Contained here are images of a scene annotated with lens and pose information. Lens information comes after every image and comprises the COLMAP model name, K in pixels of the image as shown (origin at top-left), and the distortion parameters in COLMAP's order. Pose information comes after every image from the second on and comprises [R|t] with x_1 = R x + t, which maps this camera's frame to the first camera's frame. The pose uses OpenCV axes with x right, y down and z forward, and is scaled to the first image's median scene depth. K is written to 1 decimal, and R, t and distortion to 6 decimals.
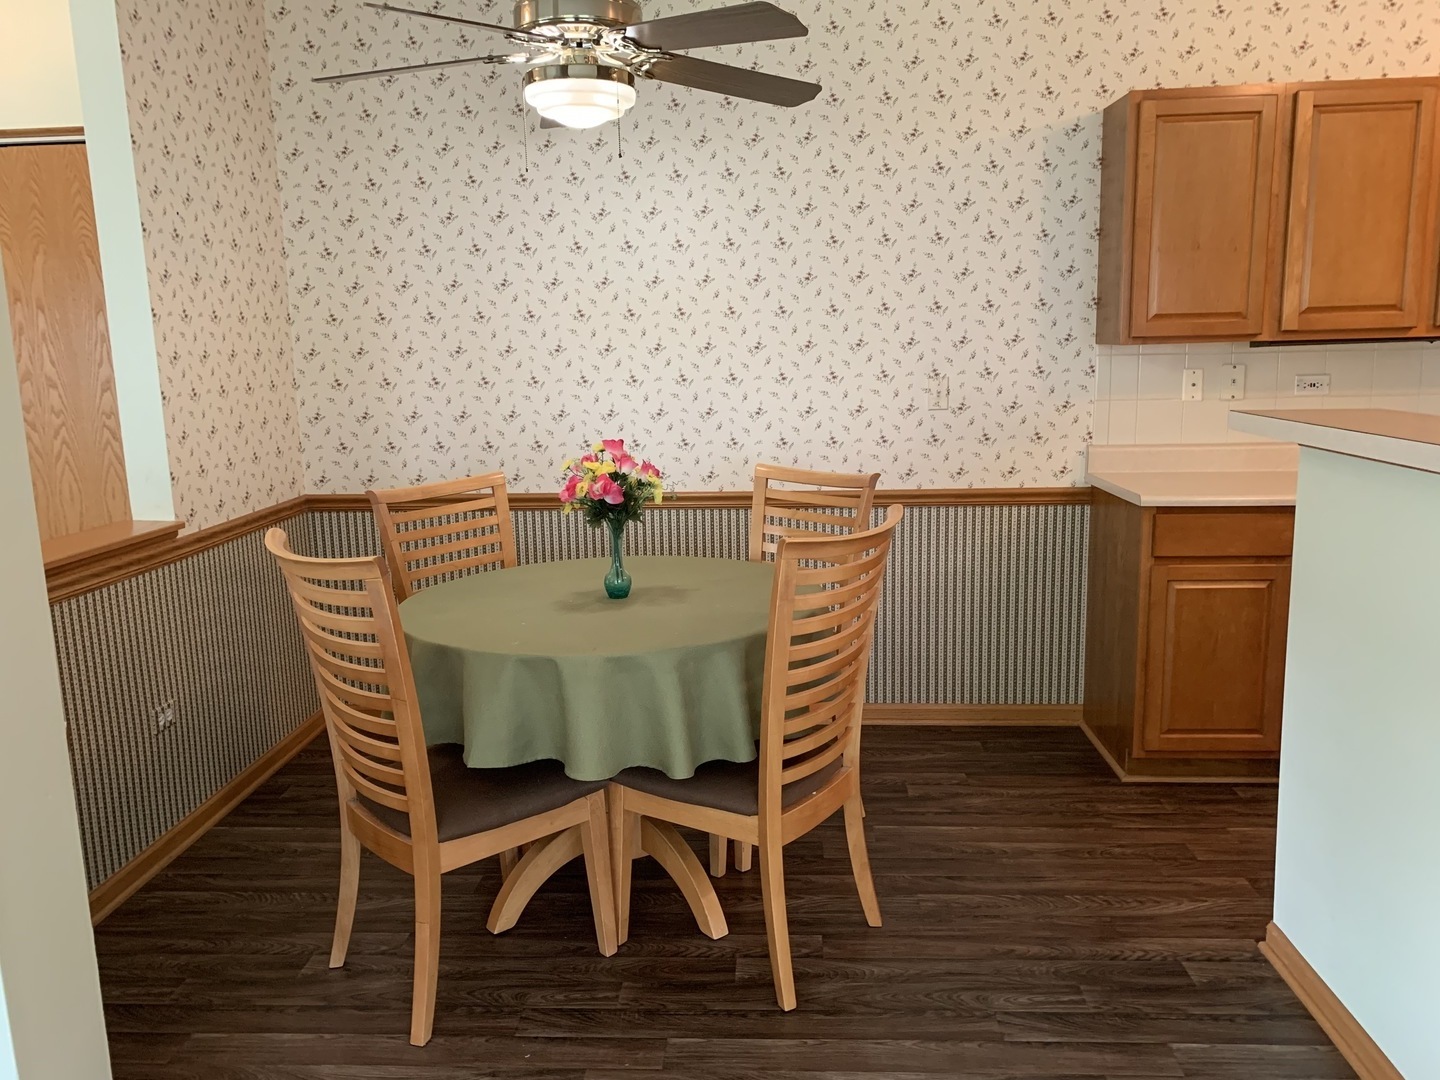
lens RADIAL K [[1106.6, 0, 731.7], [0, 1106.6, 539.8], [0, 0, 1]] dist [0.055612, -0.064931]
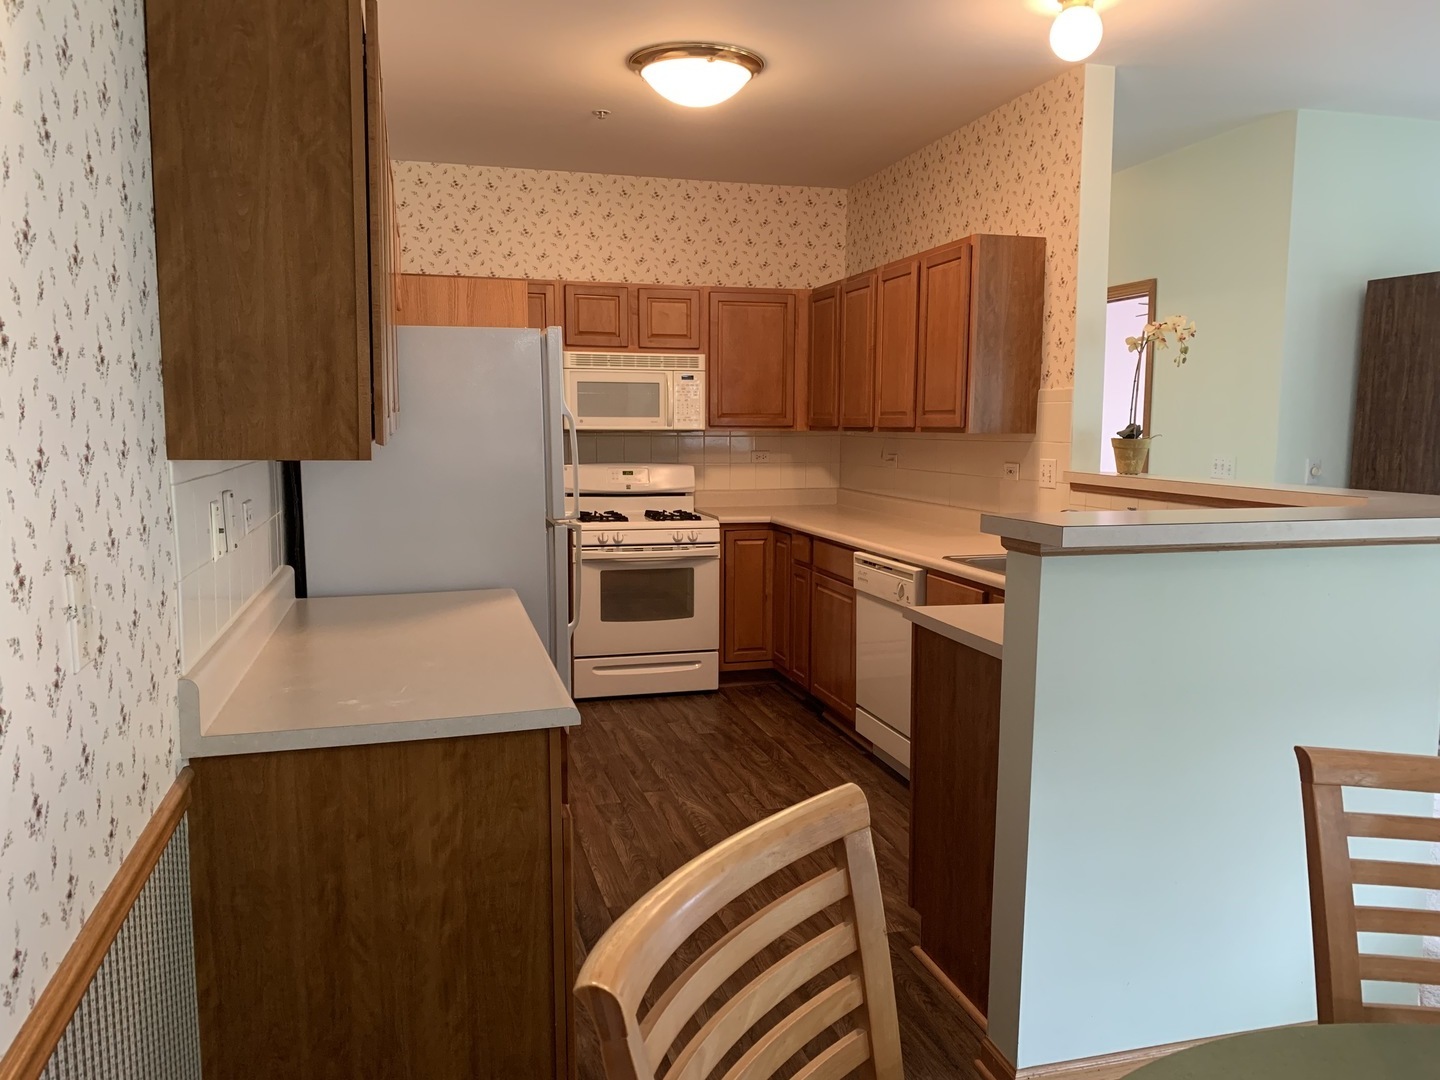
lens RADIAL K [[1106.6, 0, 712.5], [0, 1106.6, 539.5], [0, 0, 1]] dist [0.055612, -0.064931]
pose [[-0.310445, -0.083665, 0.946902, -1.303230], [0.167761, 0.975662, 0.141207, -0.220661], [-0.935671, 0.202691, -0.288854, 1.298302]]
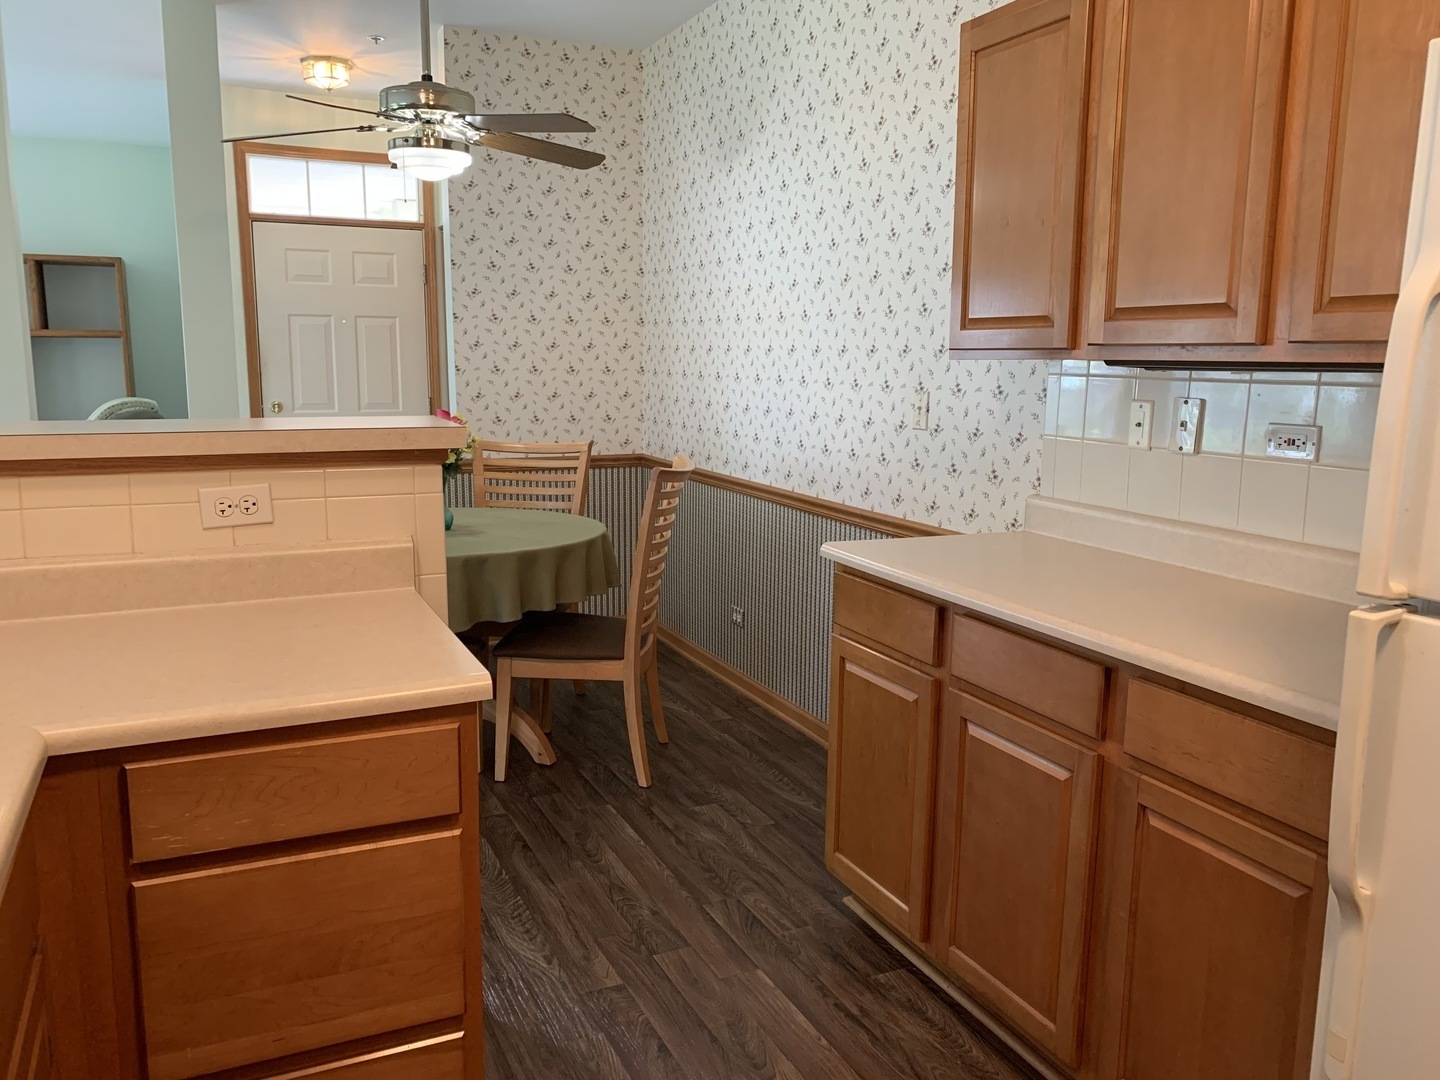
lens RADIAL K [[1106.6, 0, 721.7], [0, 1106.6, 538.8], [0, 0, 1]] dist [0.055612, -0.064931]
pose [[0.470045, 0.172739, -0.865574, 1.058733], [-0.181771, 0.978586, 0.096583, -0.109234], [0.863723, 0.111938, 0.491379, 0.558740]]
